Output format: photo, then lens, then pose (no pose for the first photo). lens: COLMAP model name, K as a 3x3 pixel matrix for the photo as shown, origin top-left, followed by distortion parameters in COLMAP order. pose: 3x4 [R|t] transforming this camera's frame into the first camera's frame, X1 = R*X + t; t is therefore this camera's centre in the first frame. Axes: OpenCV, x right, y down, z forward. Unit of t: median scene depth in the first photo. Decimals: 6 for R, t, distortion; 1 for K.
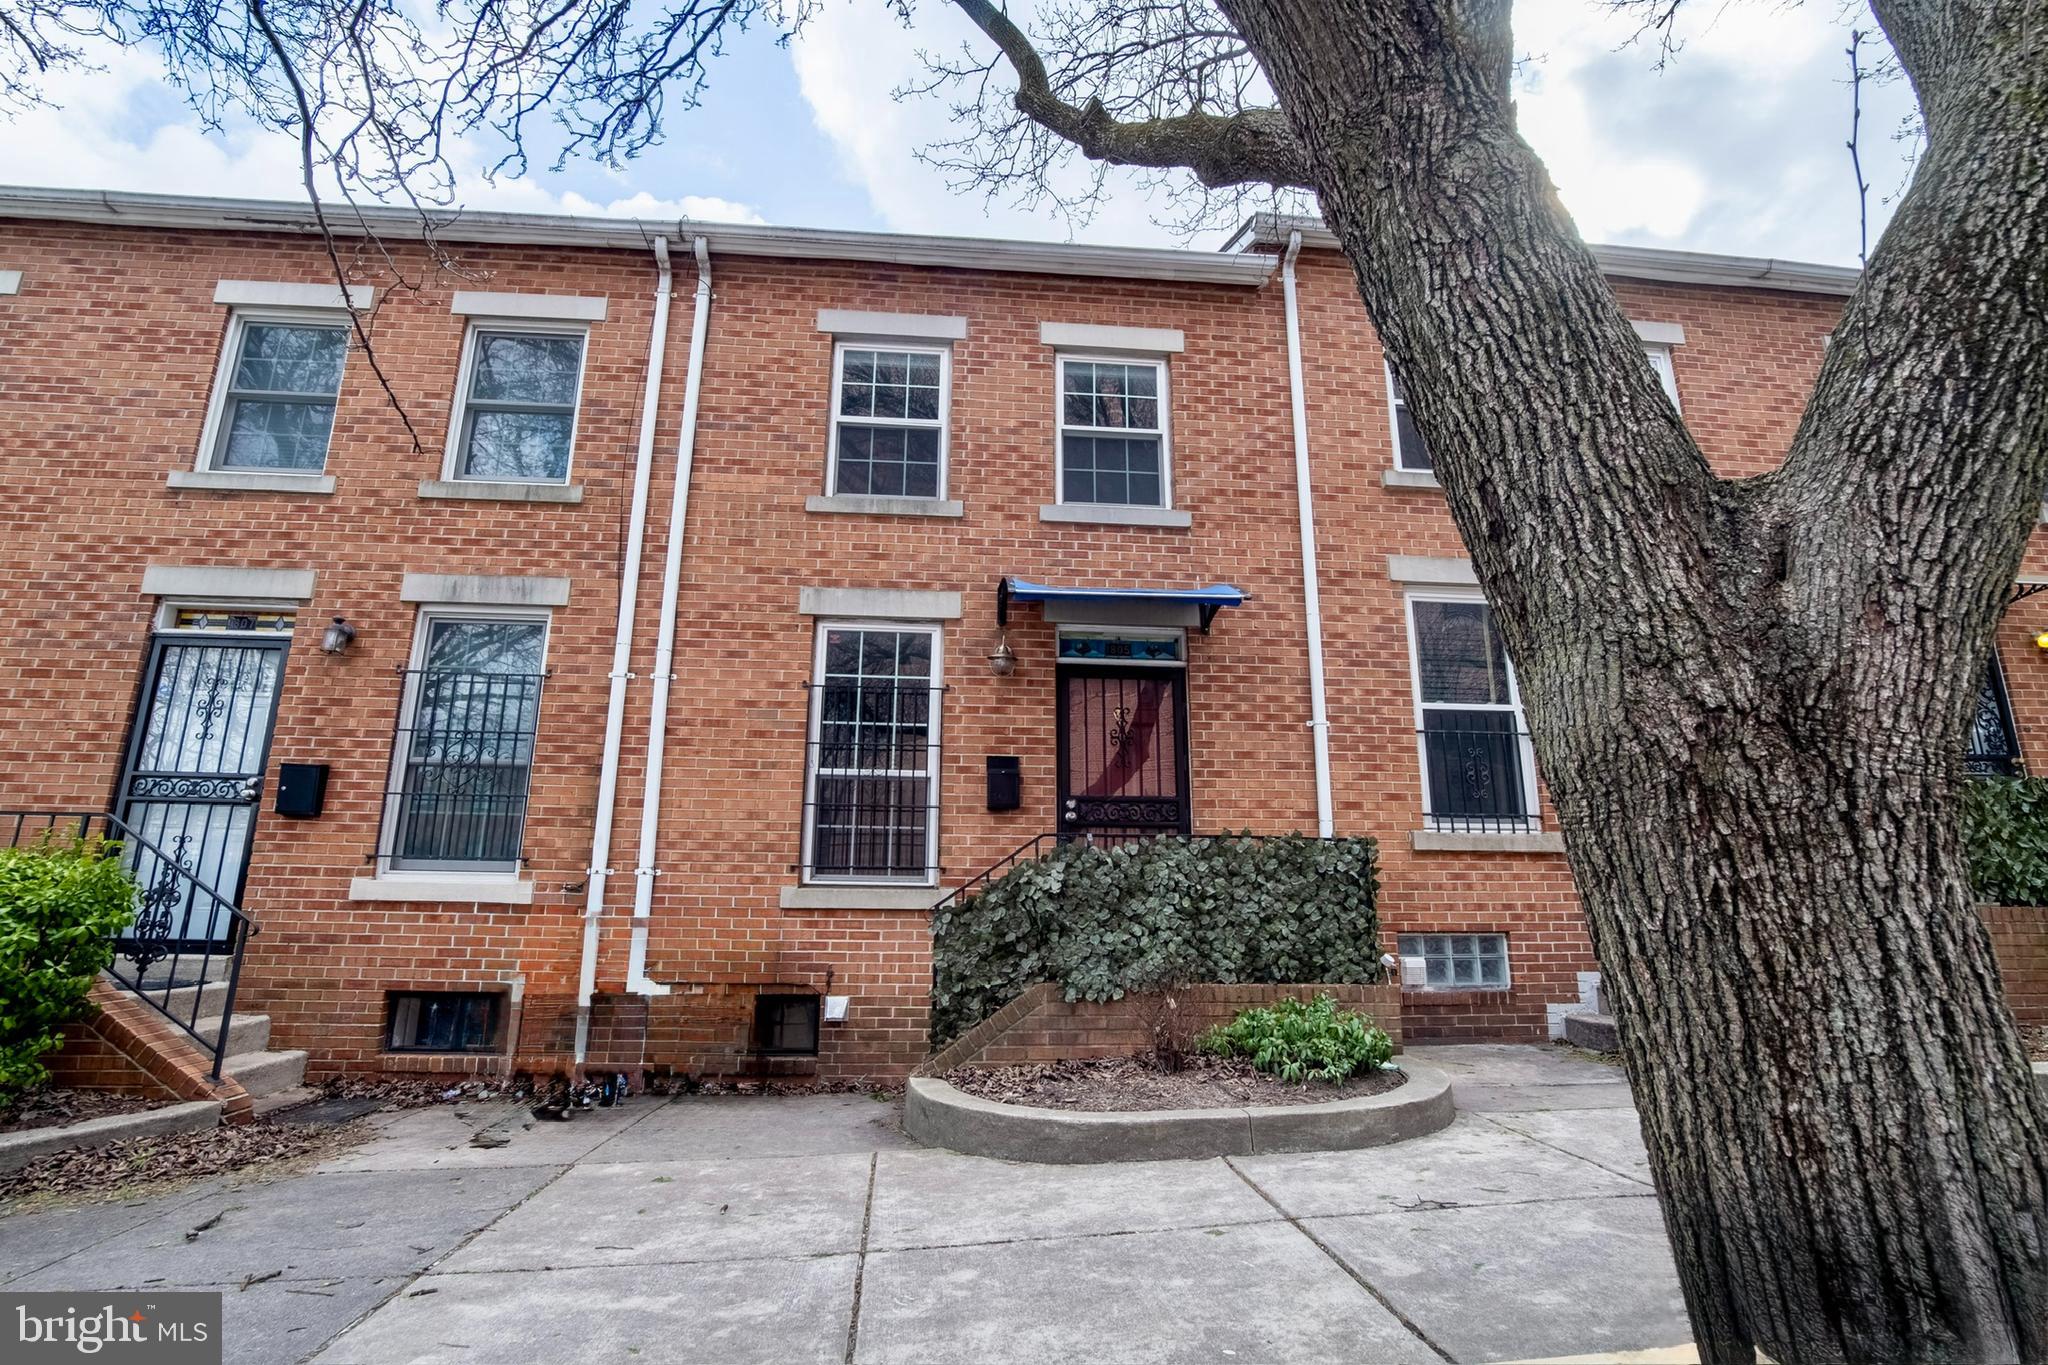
lens RADIAL K [[920.5, 0, 1024.0], [0, 920.5, 682.5], [0, 0, 1]] dist [-0.043516, 0.011034]
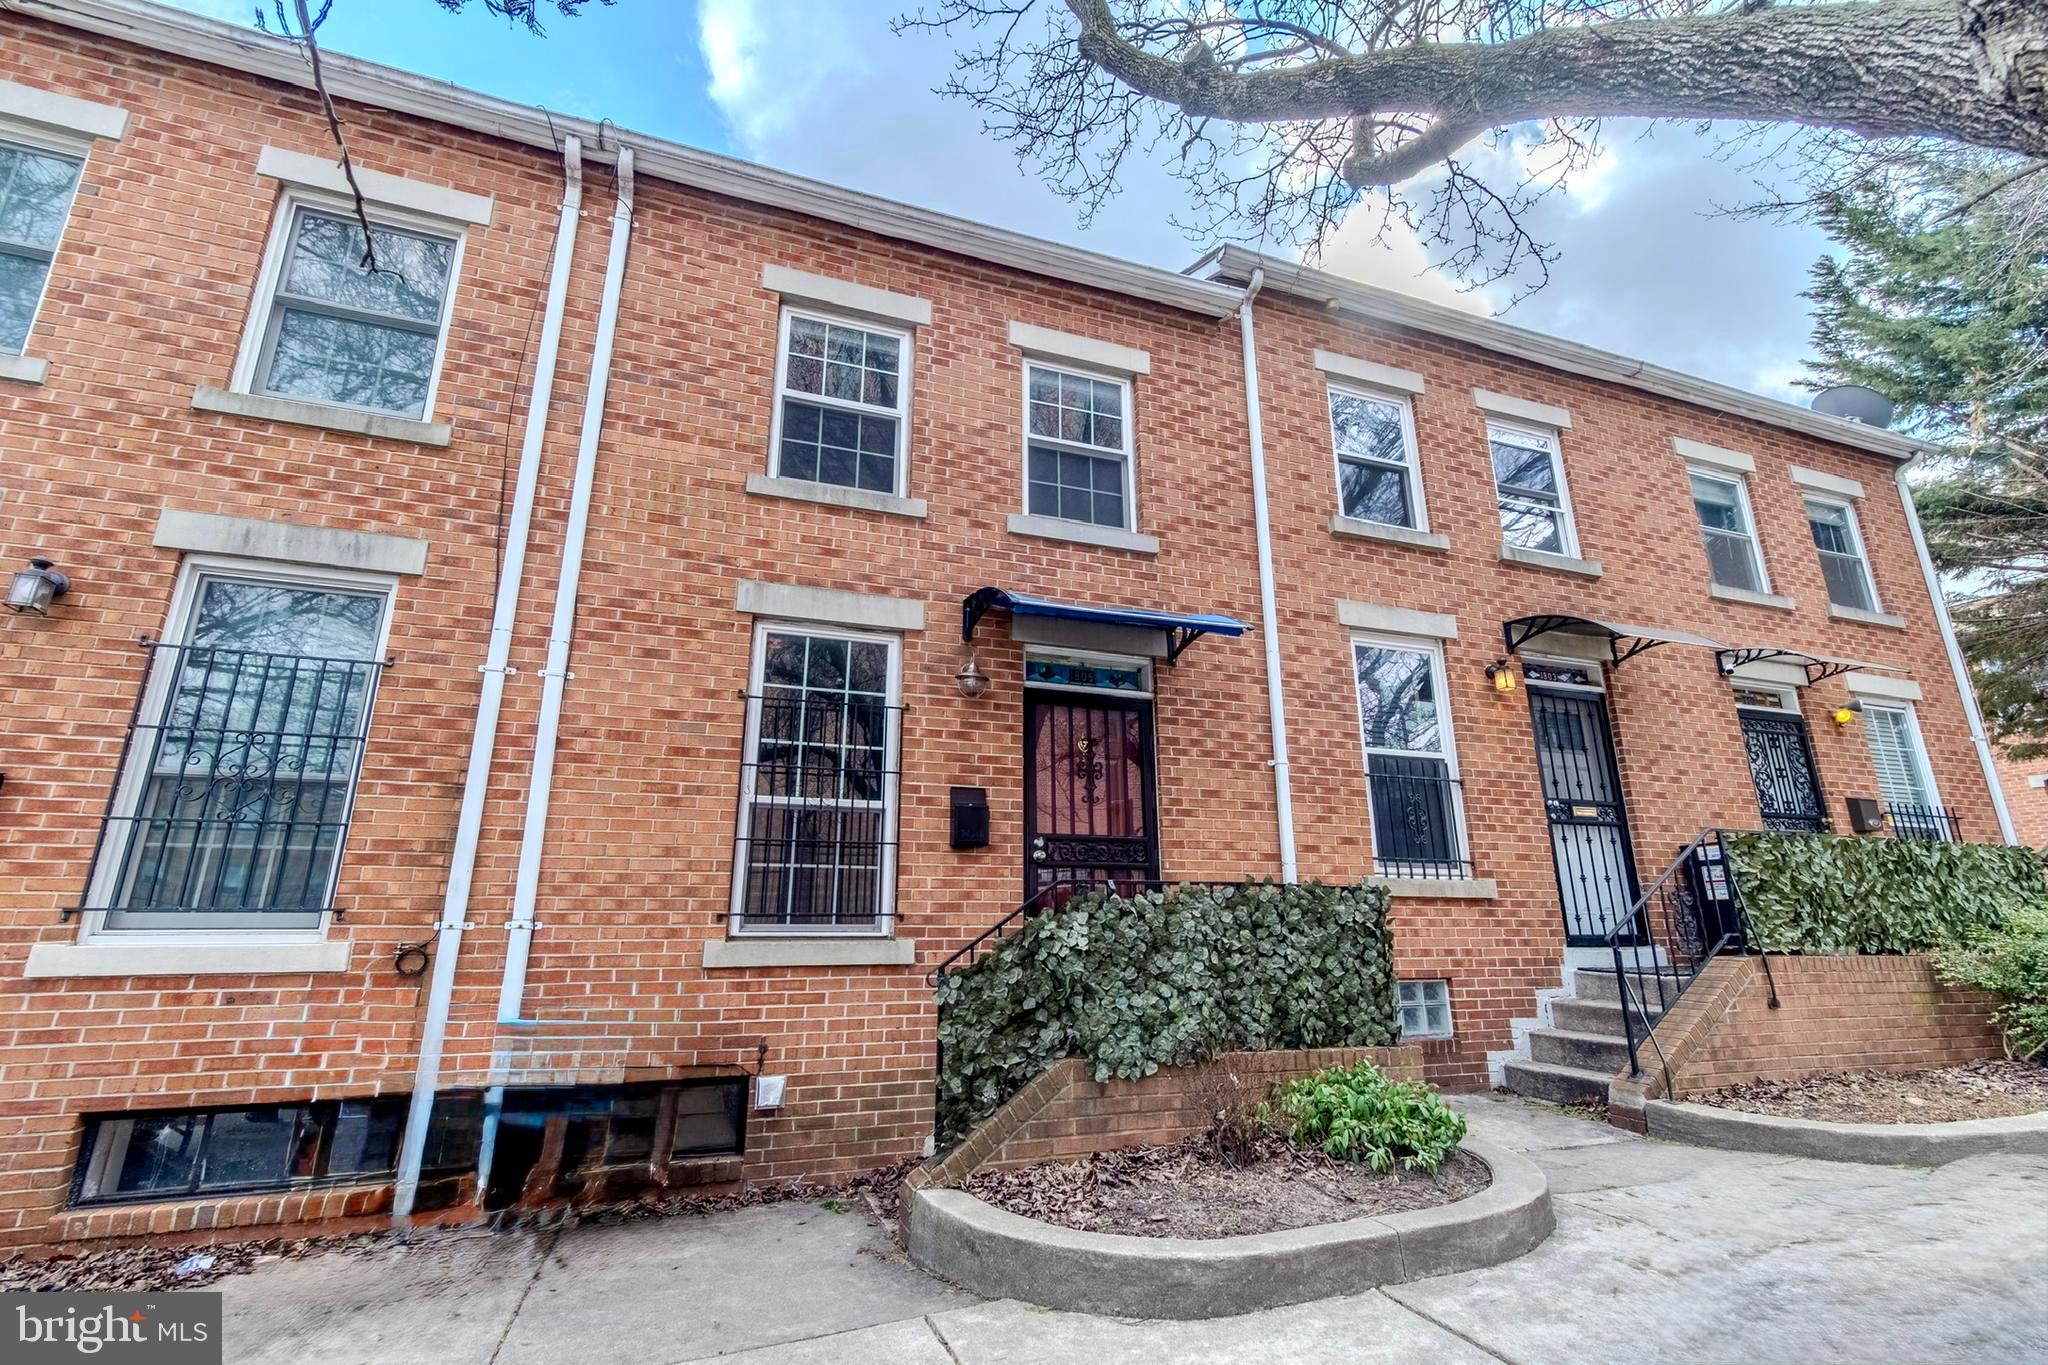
lens RADIAL K [[875.4, 0, 1024.0], [0, 875.4, 682.5], [0, 0, 1]] dist [0.006089, 0.000277]
pose [[0.970037, 0.058227, 0.235877, -0.176508], [-0.049247, 0.997826, -0.043791, 0.013456], [-0.237914, 0.030862, 0.970796, 0.160393]]
